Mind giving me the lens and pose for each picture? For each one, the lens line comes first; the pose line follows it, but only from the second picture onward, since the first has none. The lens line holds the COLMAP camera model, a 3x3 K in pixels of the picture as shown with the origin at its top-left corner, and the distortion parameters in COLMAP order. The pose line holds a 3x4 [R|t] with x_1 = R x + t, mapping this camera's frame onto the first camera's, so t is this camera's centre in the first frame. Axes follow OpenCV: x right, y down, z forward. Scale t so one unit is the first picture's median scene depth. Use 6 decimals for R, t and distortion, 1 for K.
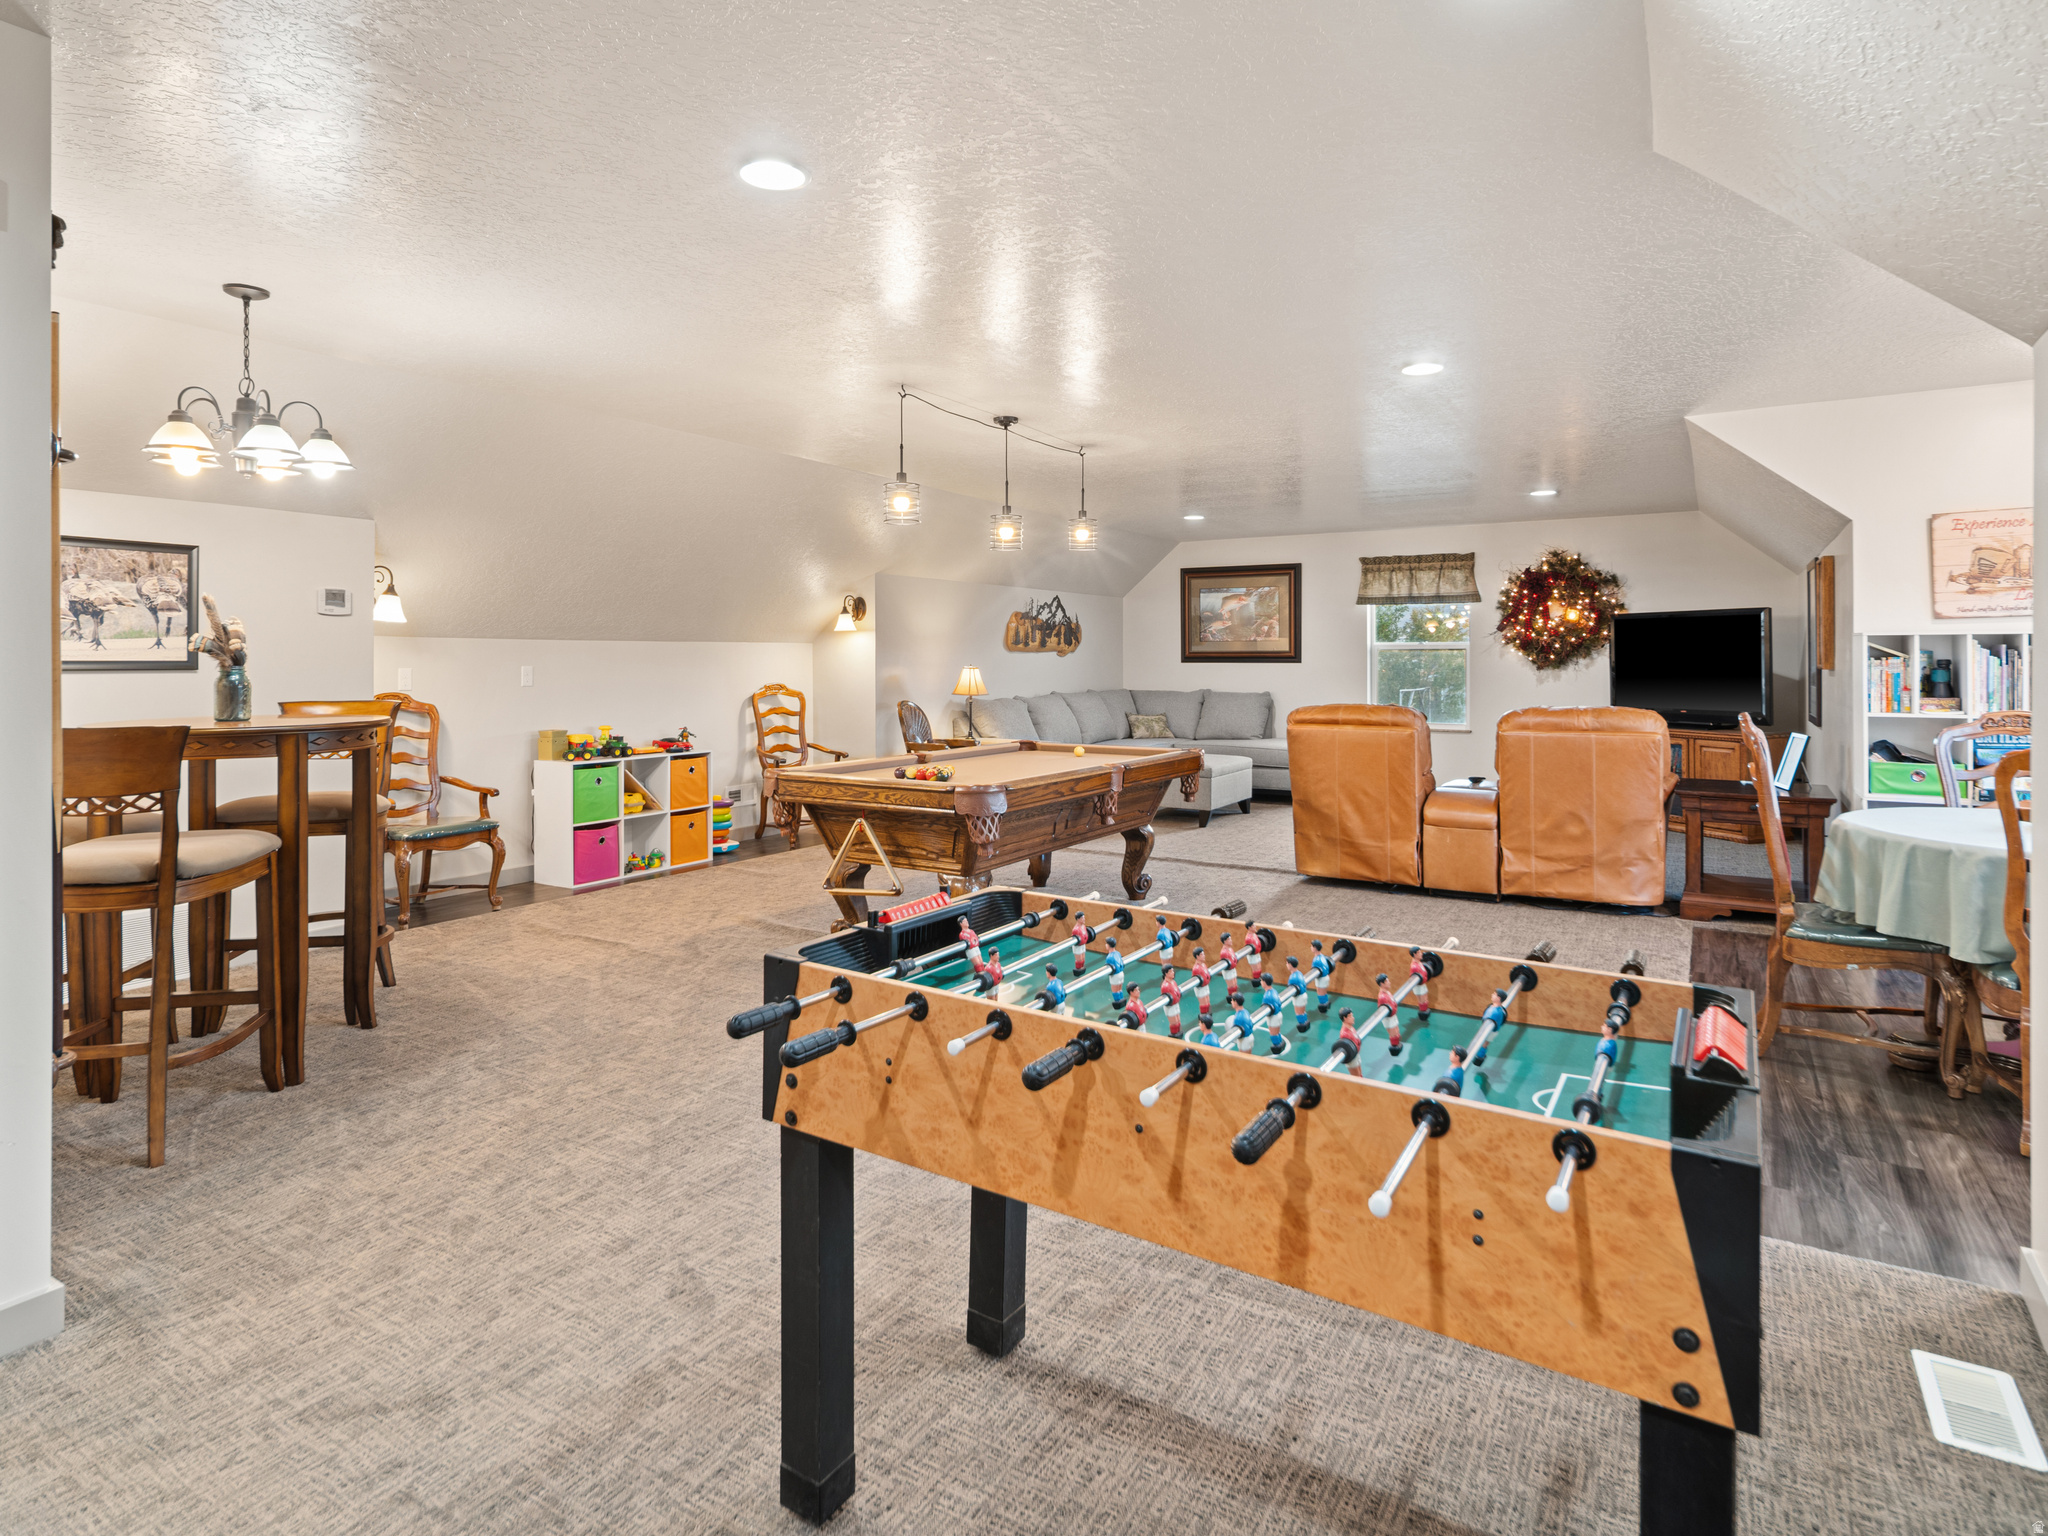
lens RADIAL K [[1108.3, 0, 1020.6], [0, 1108.3, 771.5], [0, 0, 1]] dist [0.020785, -0.007062]
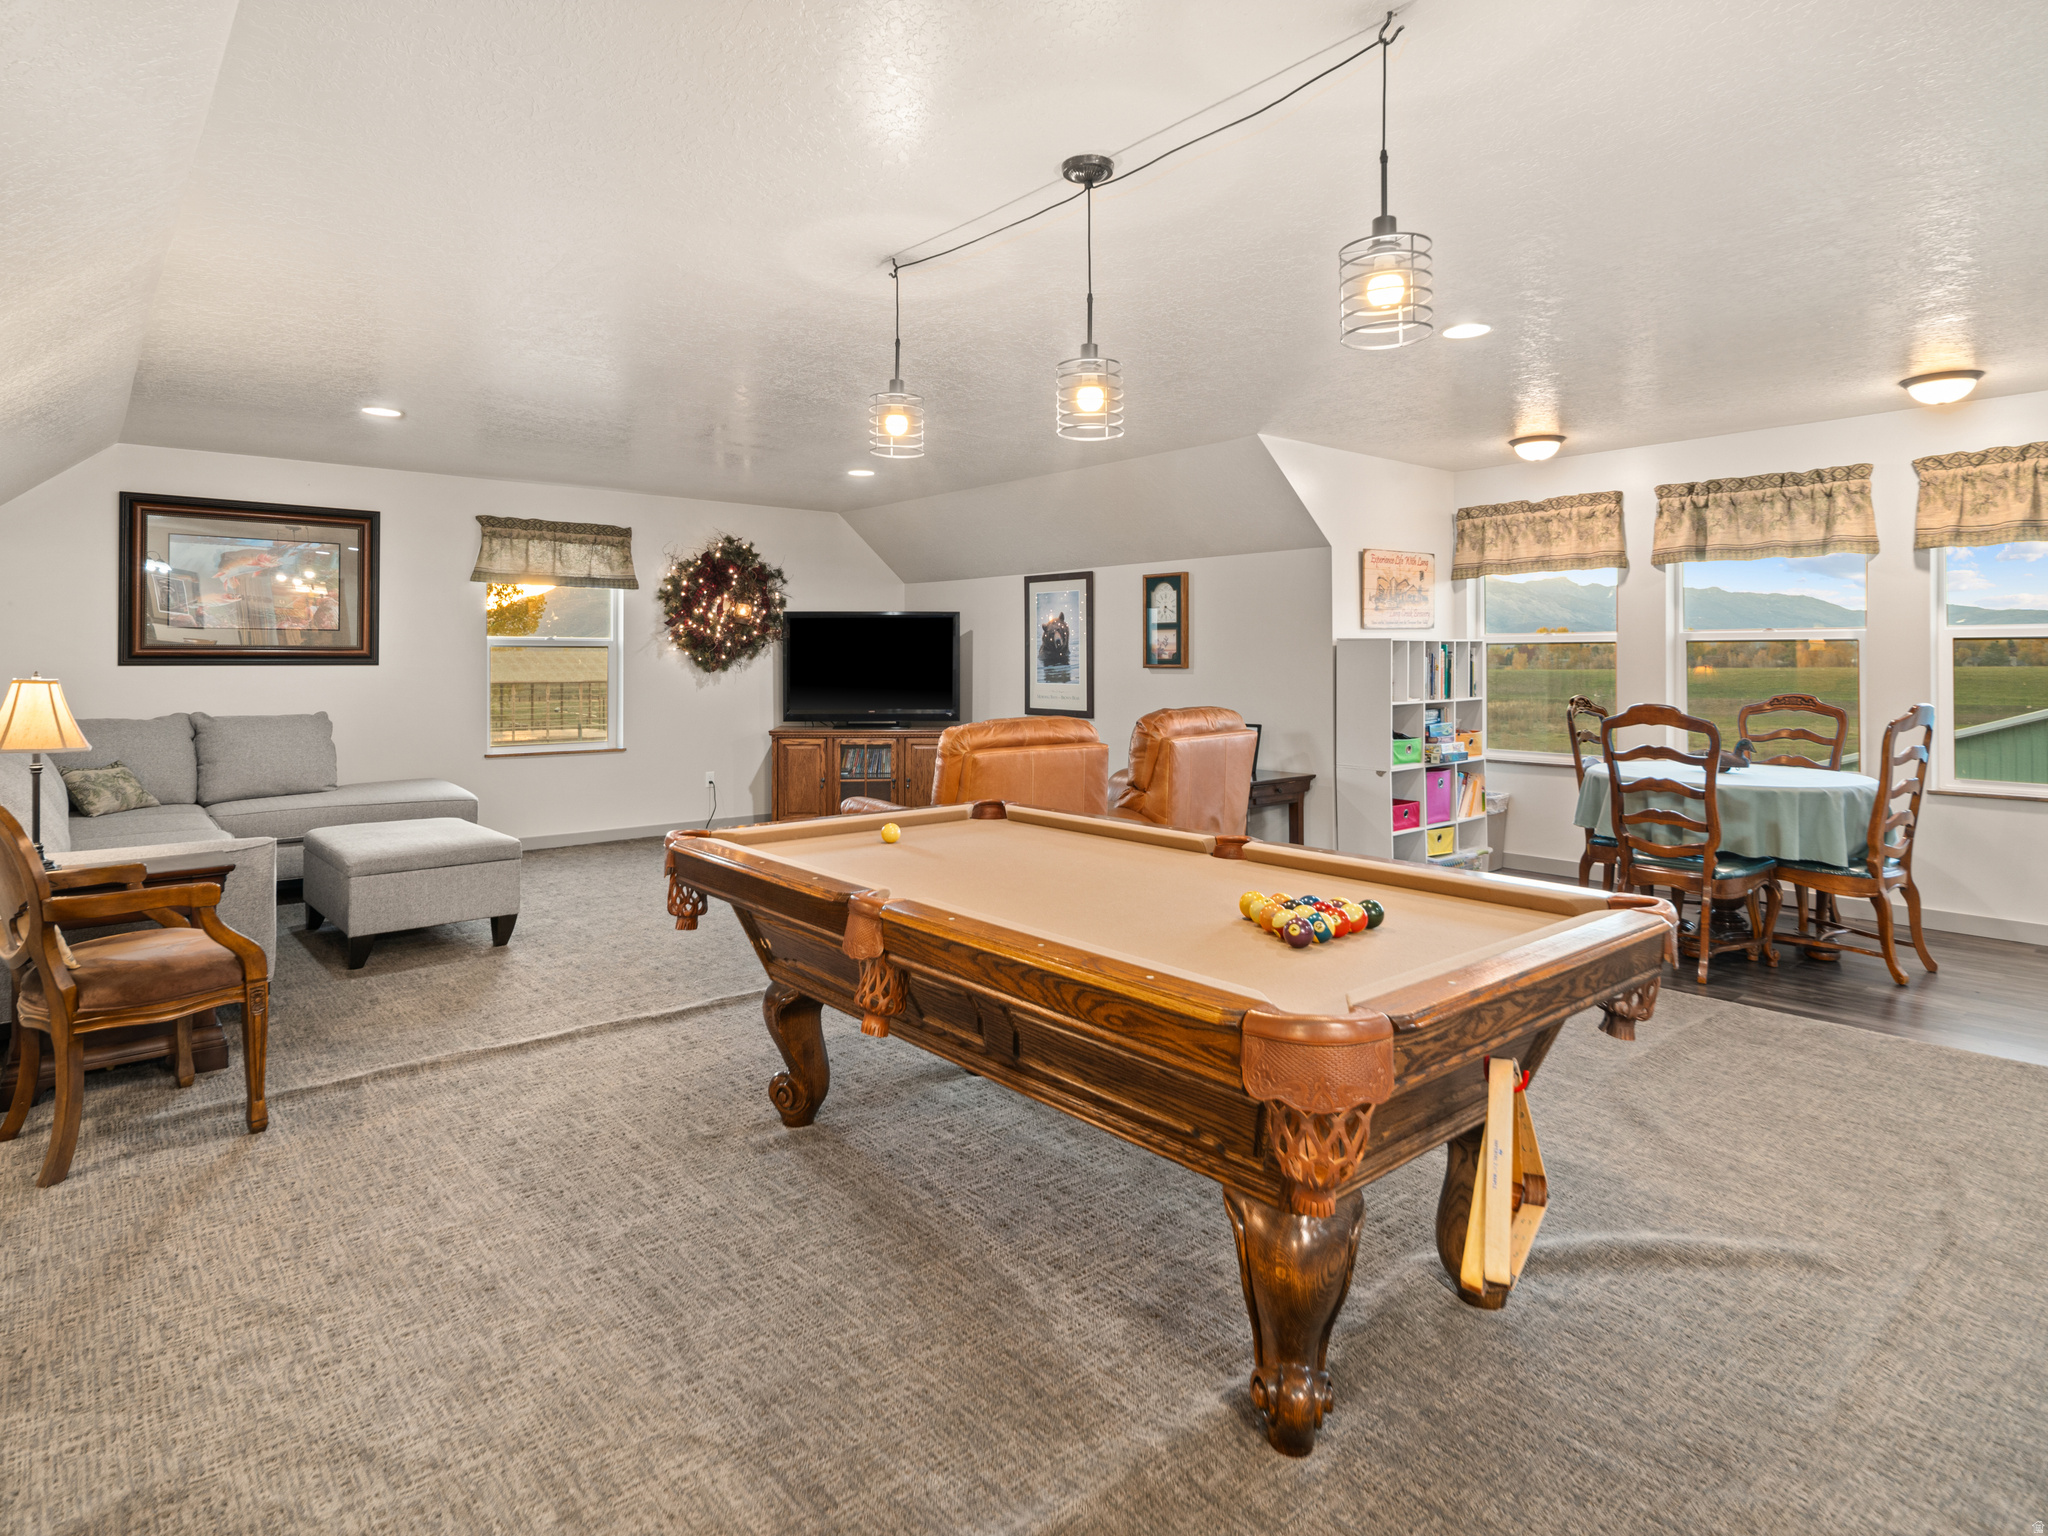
lens RADIAL K [[1108.3, 0, 1027.4], [0, 1108.3, 761.2], [0, 0, 1]] dist [0.020785, -0.007062]
pose [[0.353925, -0.084909, 0.931412, -0.250870], [0.093699, 0.994079, 0.055017, -0.044361], [-0.930568, 0.067801, 0.359785, 0.441276]]
